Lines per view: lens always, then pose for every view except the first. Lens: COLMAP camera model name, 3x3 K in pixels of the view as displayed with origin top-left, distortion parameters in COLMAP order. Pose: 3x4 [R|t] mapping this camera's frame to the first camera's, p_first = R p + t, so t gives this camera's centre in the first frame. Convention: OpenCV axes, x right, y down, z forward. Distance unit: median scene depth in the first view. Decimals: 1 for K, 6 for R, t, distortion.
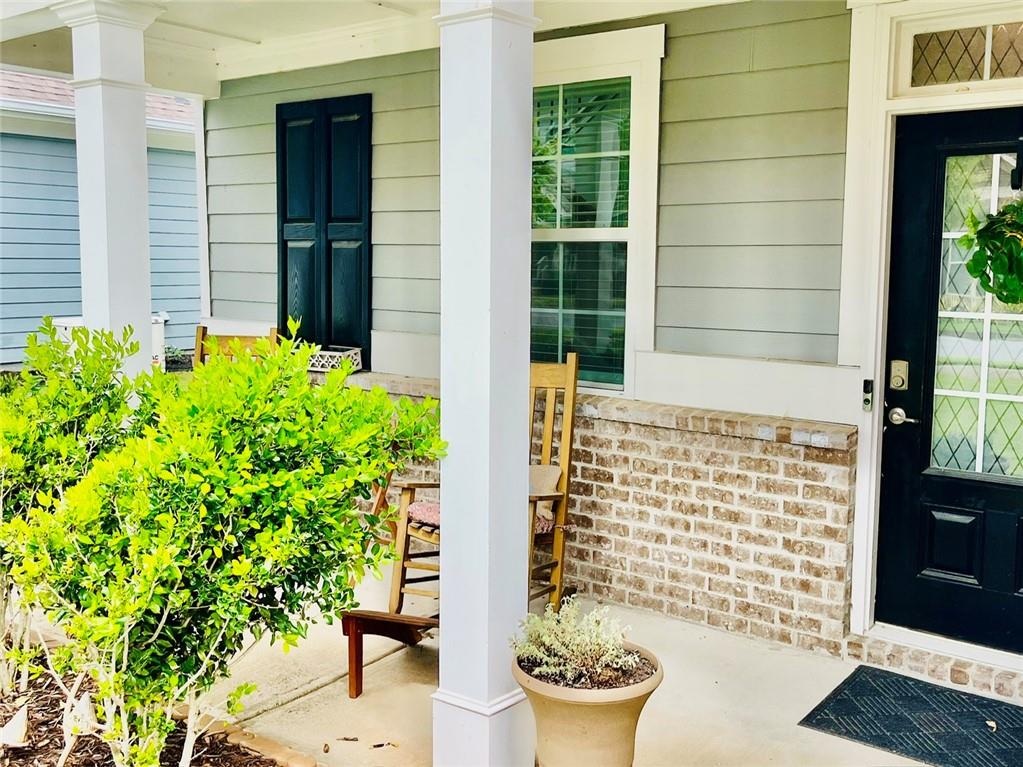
lens RADIAL K [[1024.3, 0, 510.7], [0, 1024.3, 318.2], [0, 0, 1]] dist [0.004282, 0.001235]
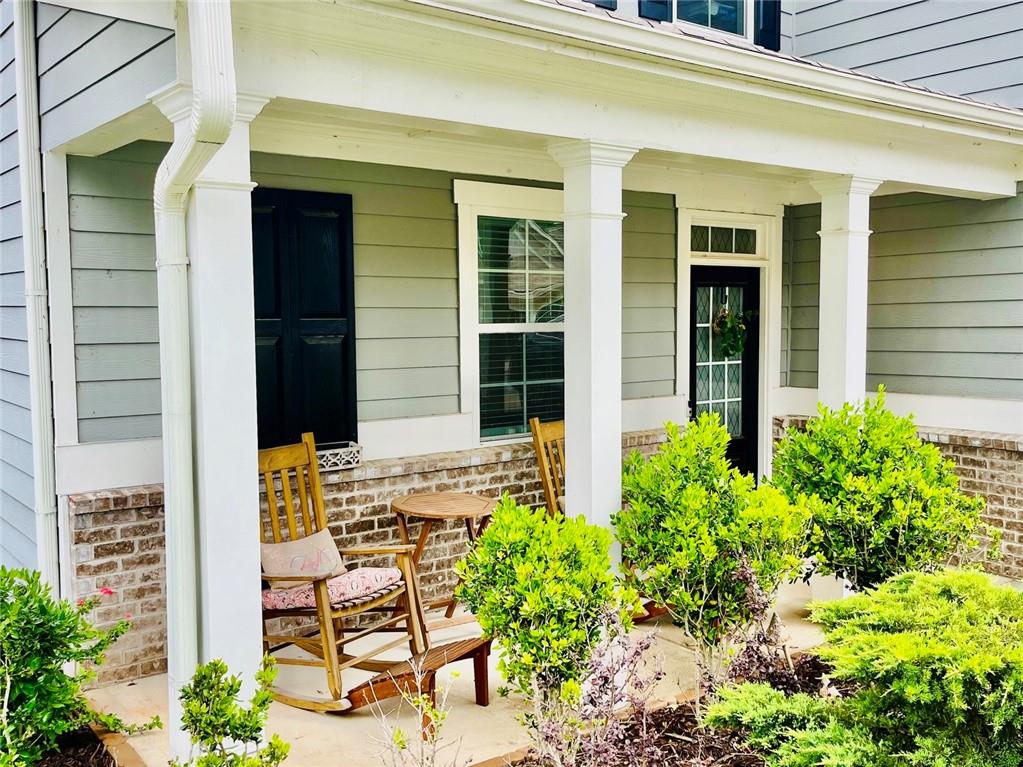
lens RADIAL K [[1009.4, 0, 511.5], [0, 1009.4, 383.5], [0, 0, 1]] dist [-0.005413, -0.004148]
pose [[0.265709, -0.073567, 0.961242, -1.096026], [0.067556, 0.996054, 0.057557, -0.075321], [-0.961684, 0.049644, 0.269630, 0.573244]]
